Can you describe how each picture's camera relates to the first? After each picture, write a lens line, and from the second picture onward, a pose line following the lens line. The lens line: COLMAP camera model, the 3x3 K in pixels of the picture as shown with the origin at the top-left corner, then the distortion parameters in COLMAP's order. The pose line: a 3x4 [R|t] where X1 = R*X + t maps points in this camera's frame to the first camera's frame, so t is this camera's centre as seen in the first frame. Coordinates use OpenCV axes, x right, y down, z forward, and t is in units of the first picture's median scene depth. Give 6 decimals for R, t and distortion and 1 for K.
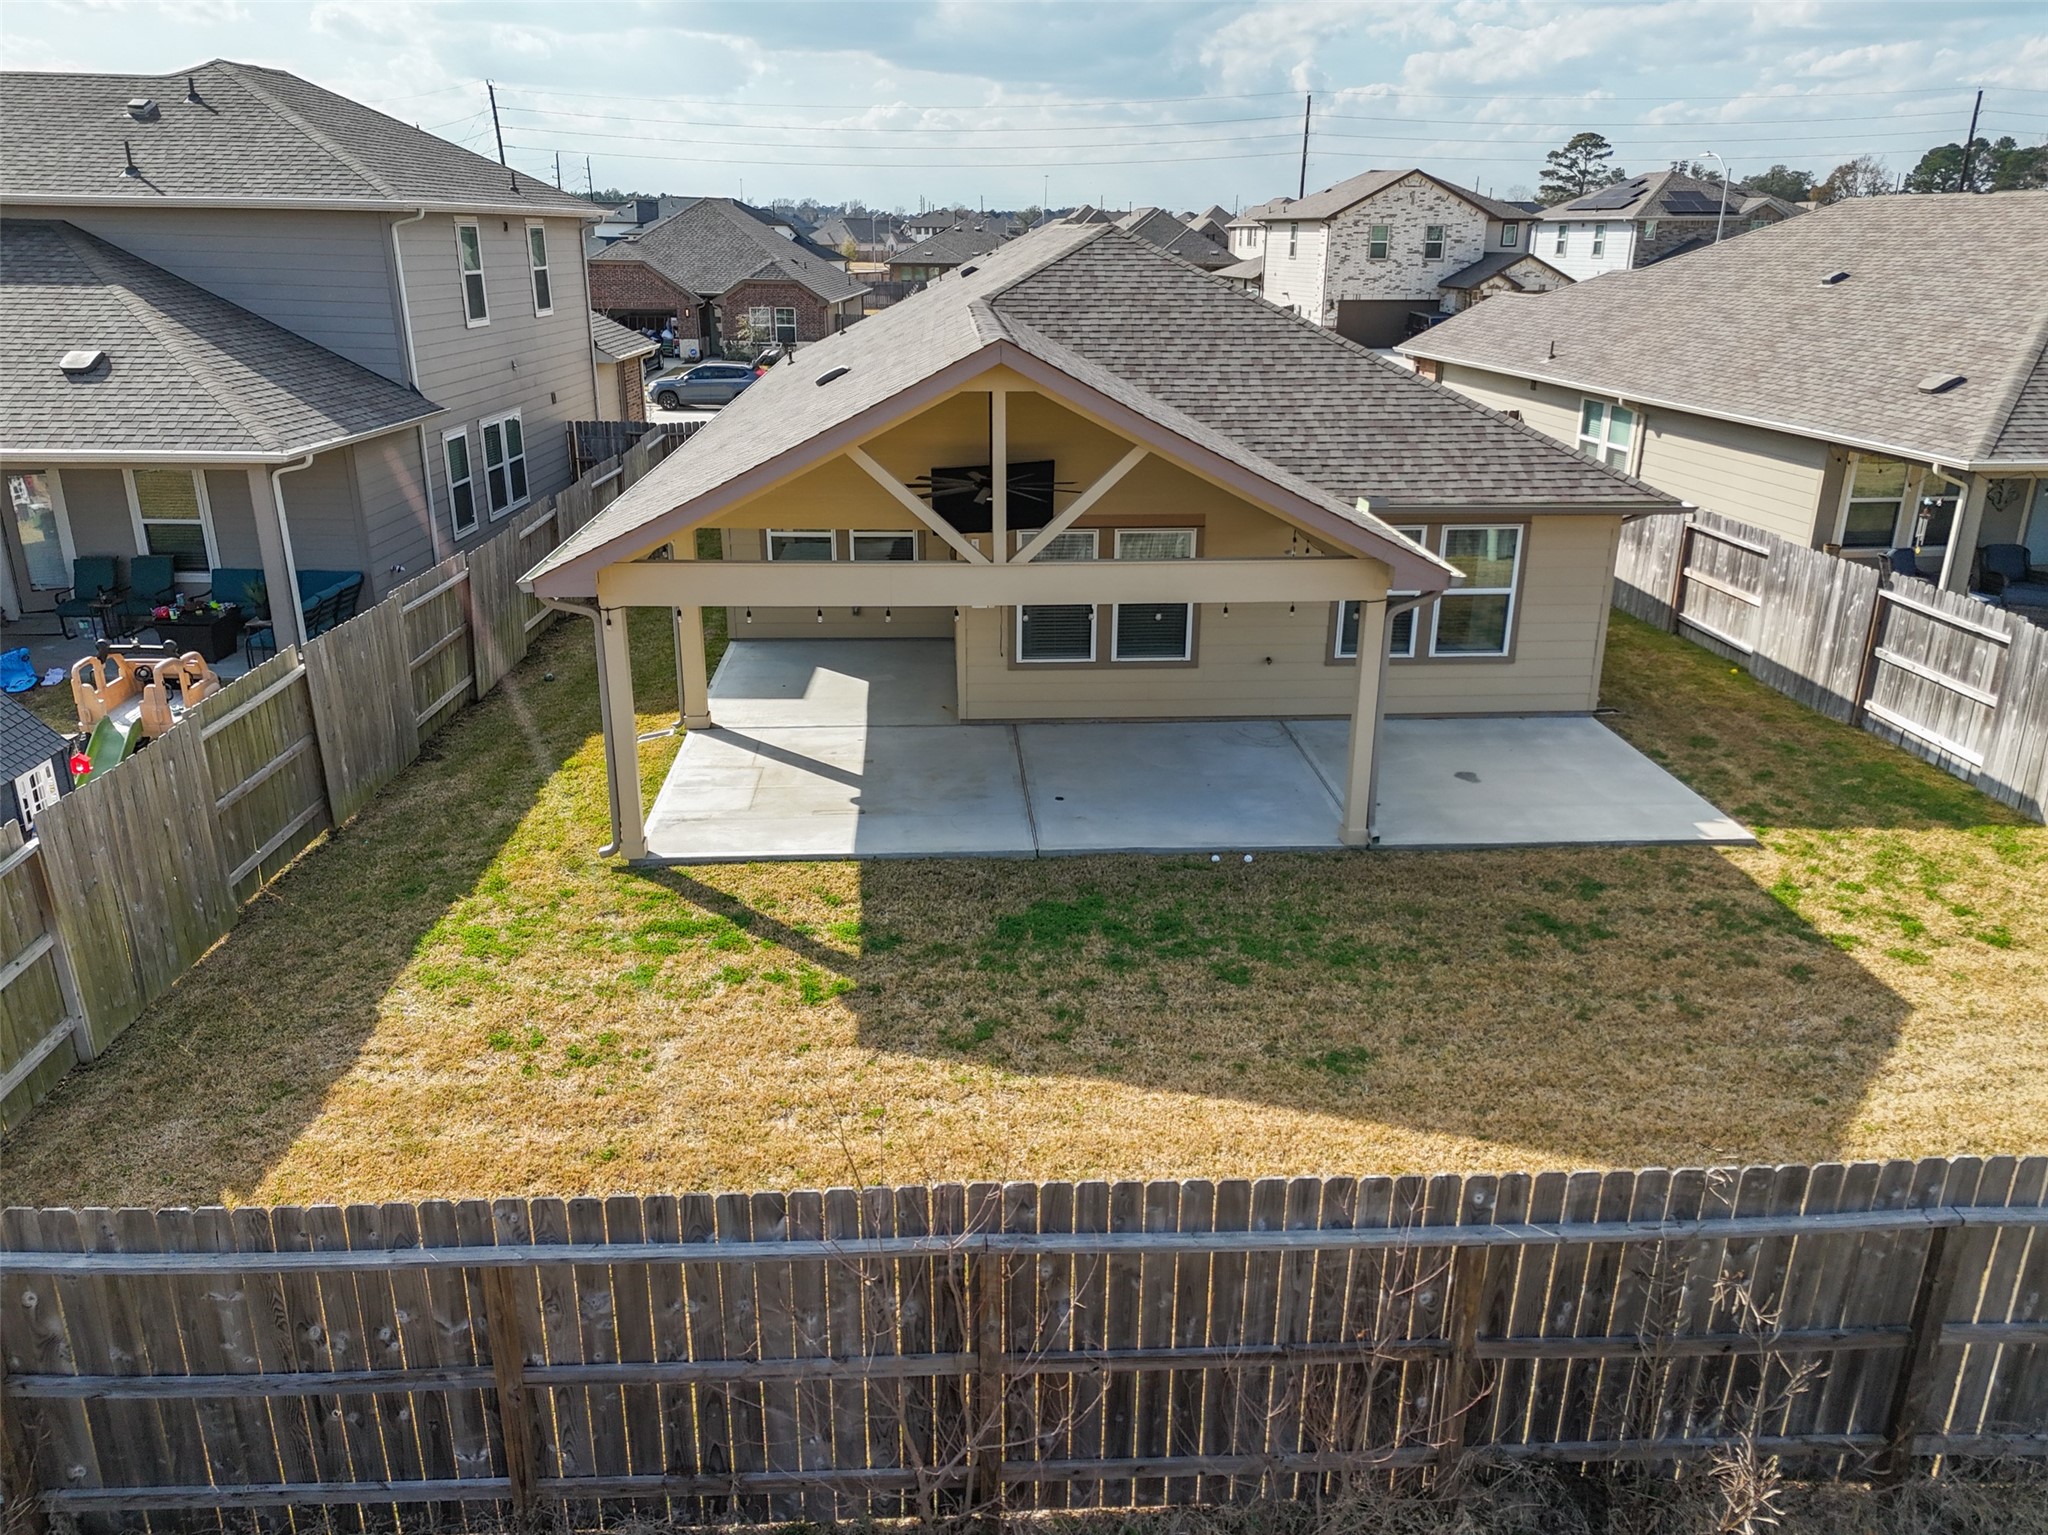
lens RADIAL K [[1448.9, 0, 1024.0], [0, 1448.9, 767.5], [0, 0, 1]] dist [0.097008, -0.131673]
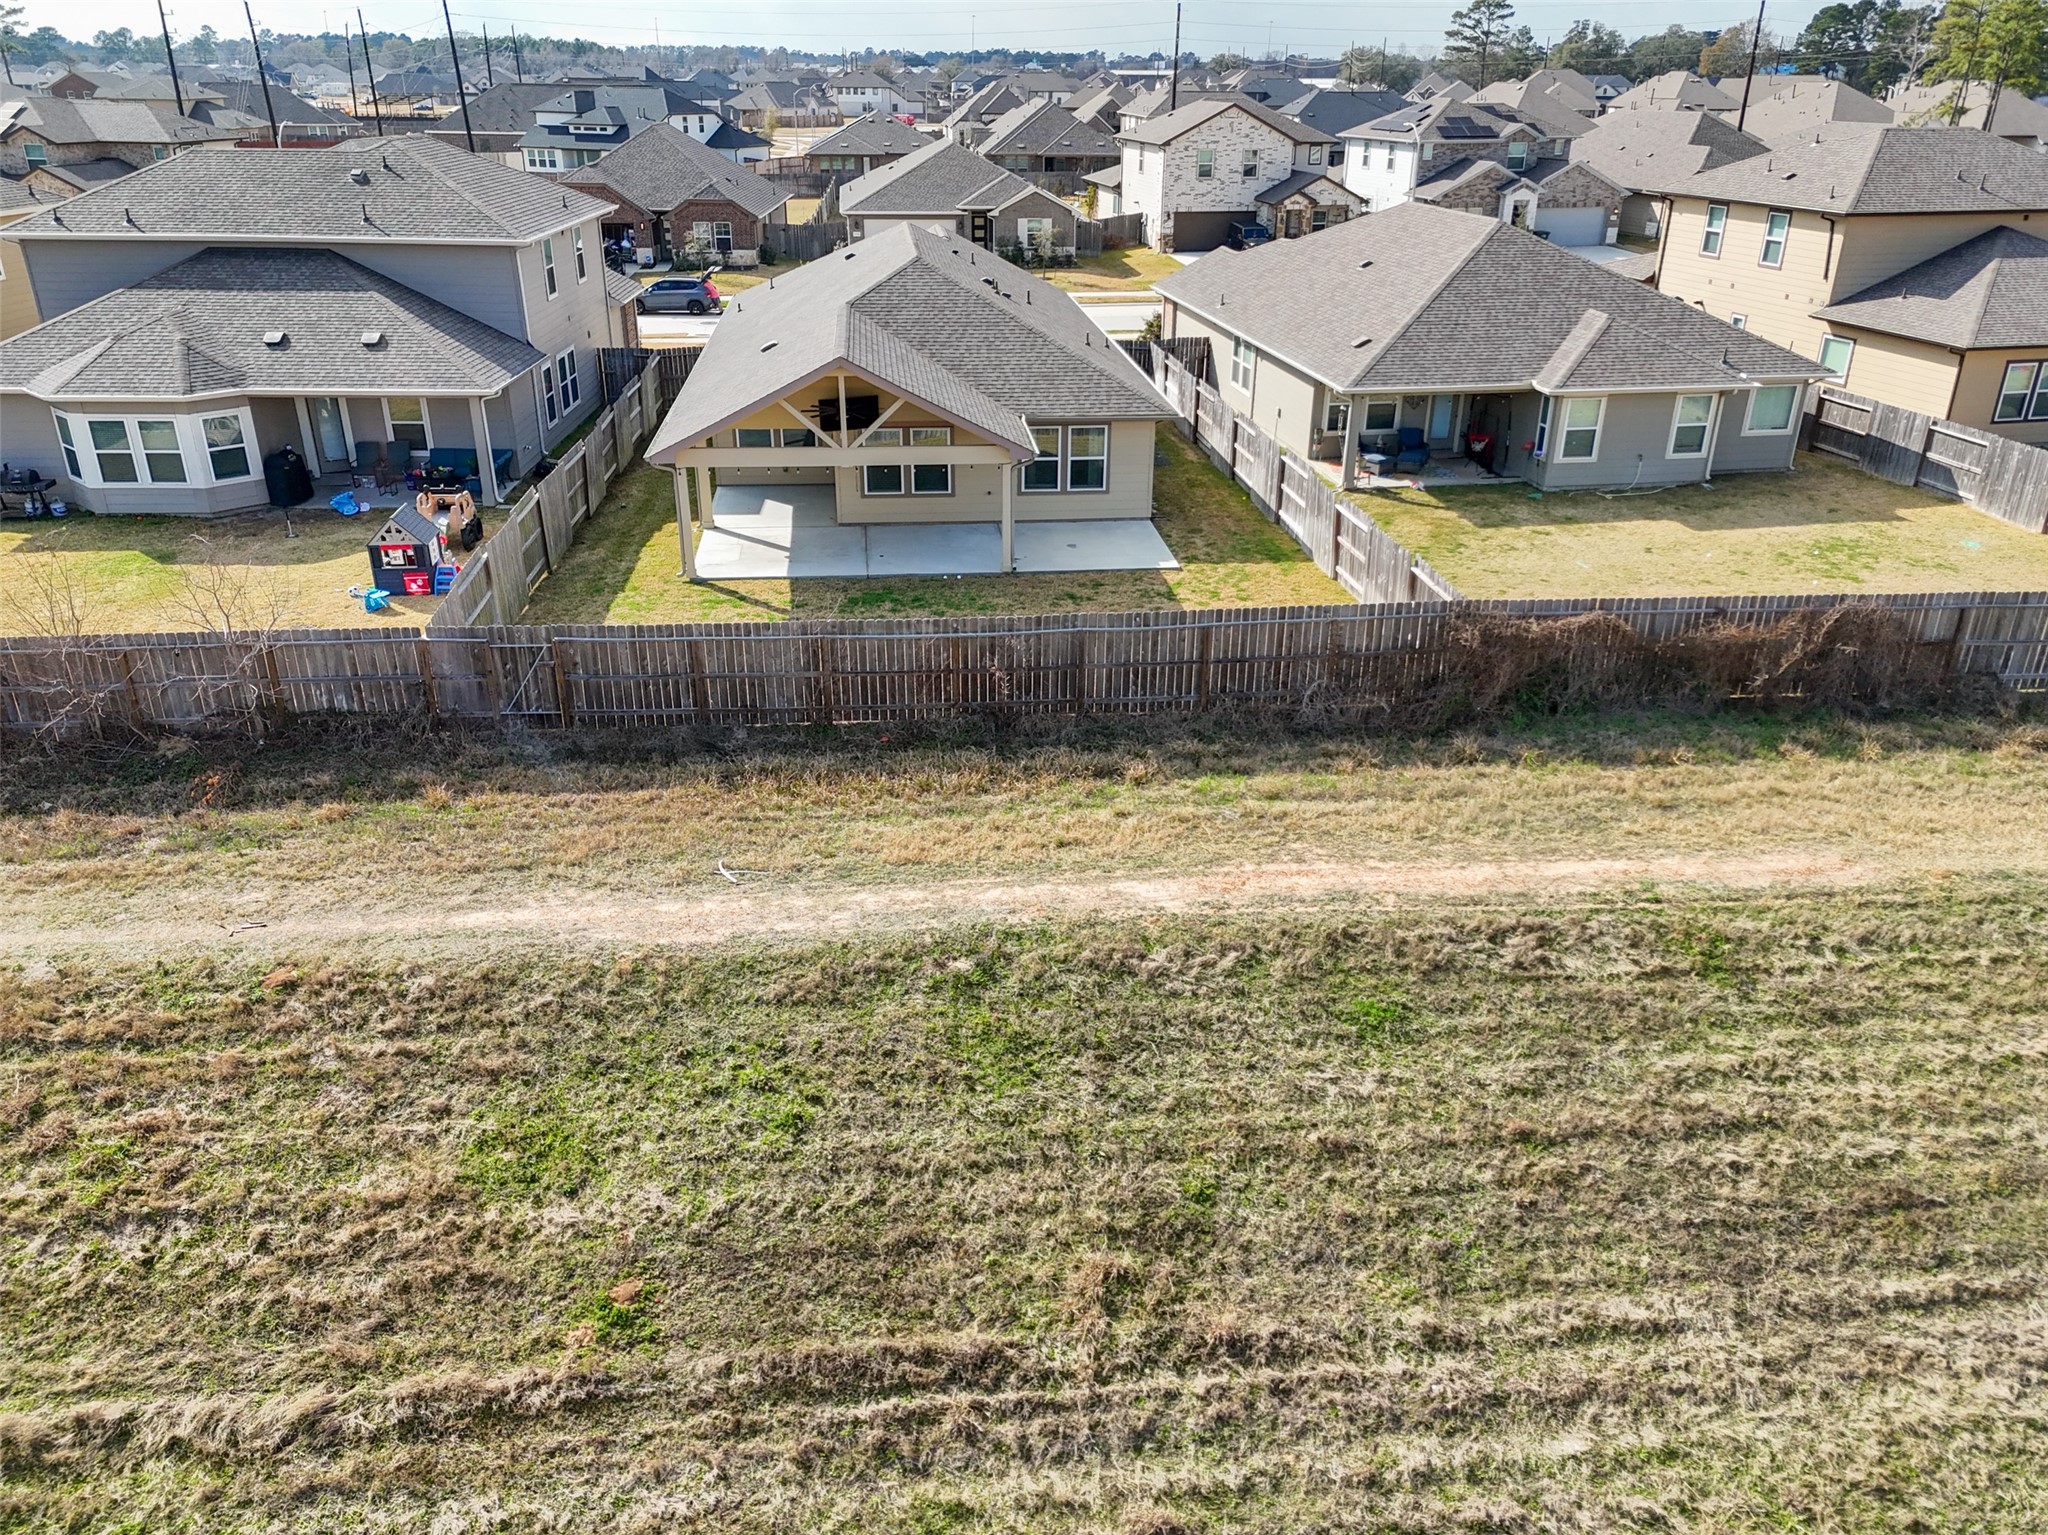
lens RADIAL K [[1444.4, 0, 1024.0], [0, 1444.4, 767.5], [0, 0, 1]] dist [0.102019, -0.125556]
pose [[0.999074, -0.017549, 0.039295, 0.131429], [0.013821, 0.995550, 0.093212, 0.122648], [-0.040756, -0.092583, 0.994871, -1.077357]]
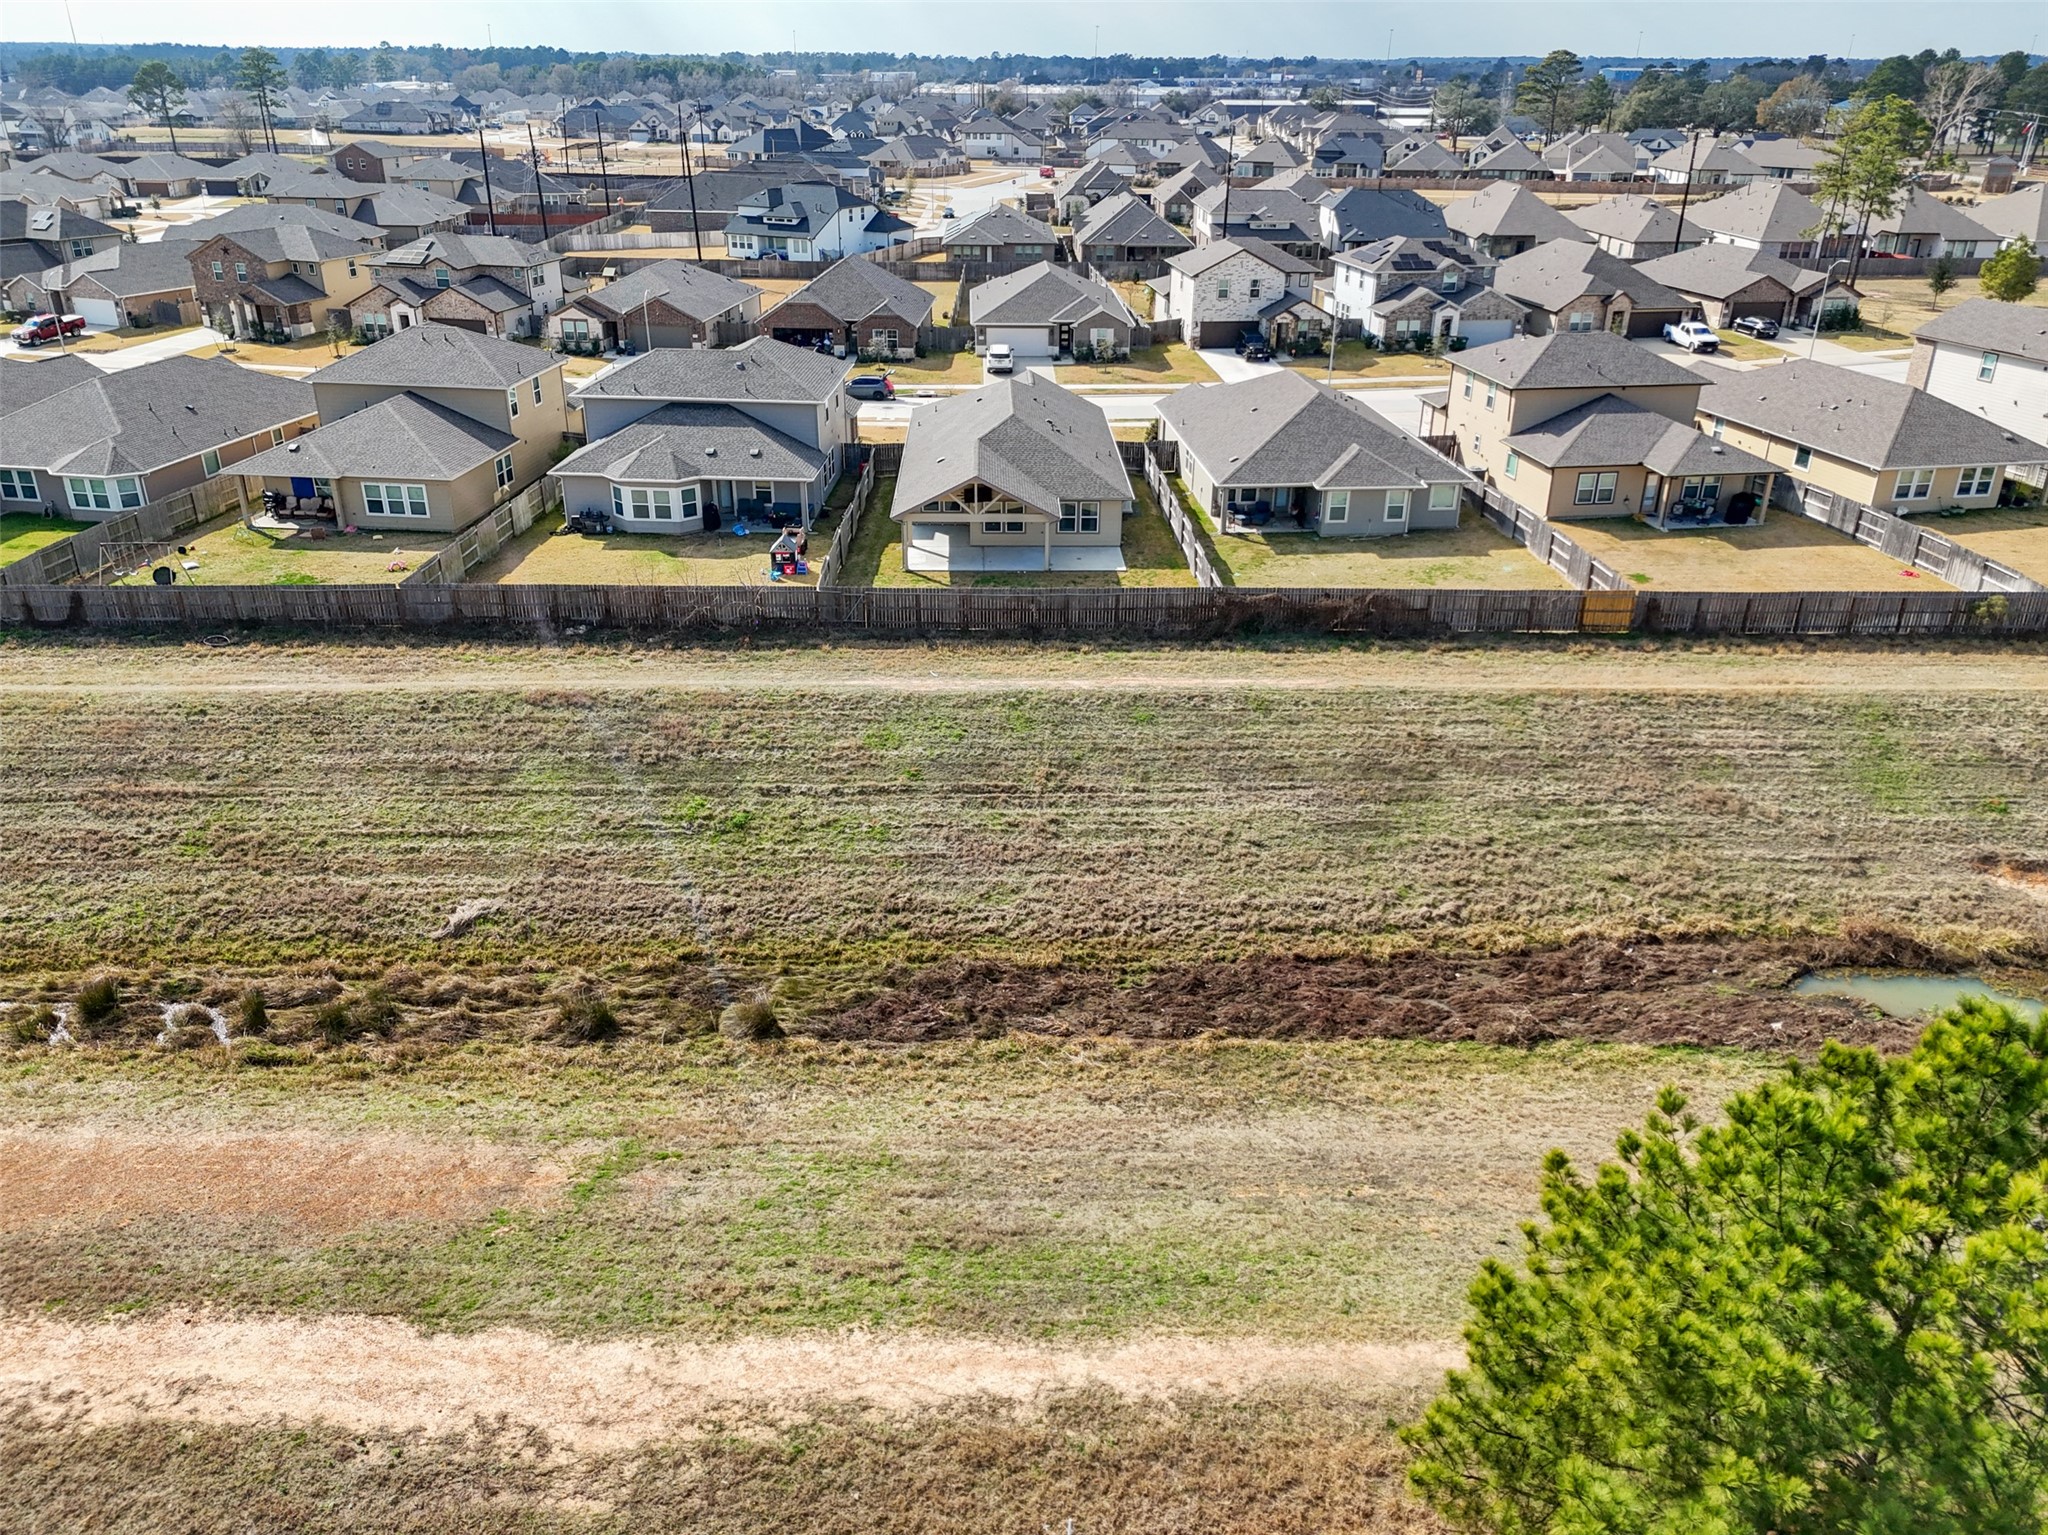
lens RADIAL K [[1444.4, 0, 1024.0], [0, 1444.4, 767.5], [0, 0, 1]] dist [0.102019, -0.125556]
pose [[0.999419, 0.017530, -0.029215, 0.253599], [-0.014589, 0.995081, 0.097986, 0.201012], [0.030789, -0.097503, 0.994759, -3.355998]]
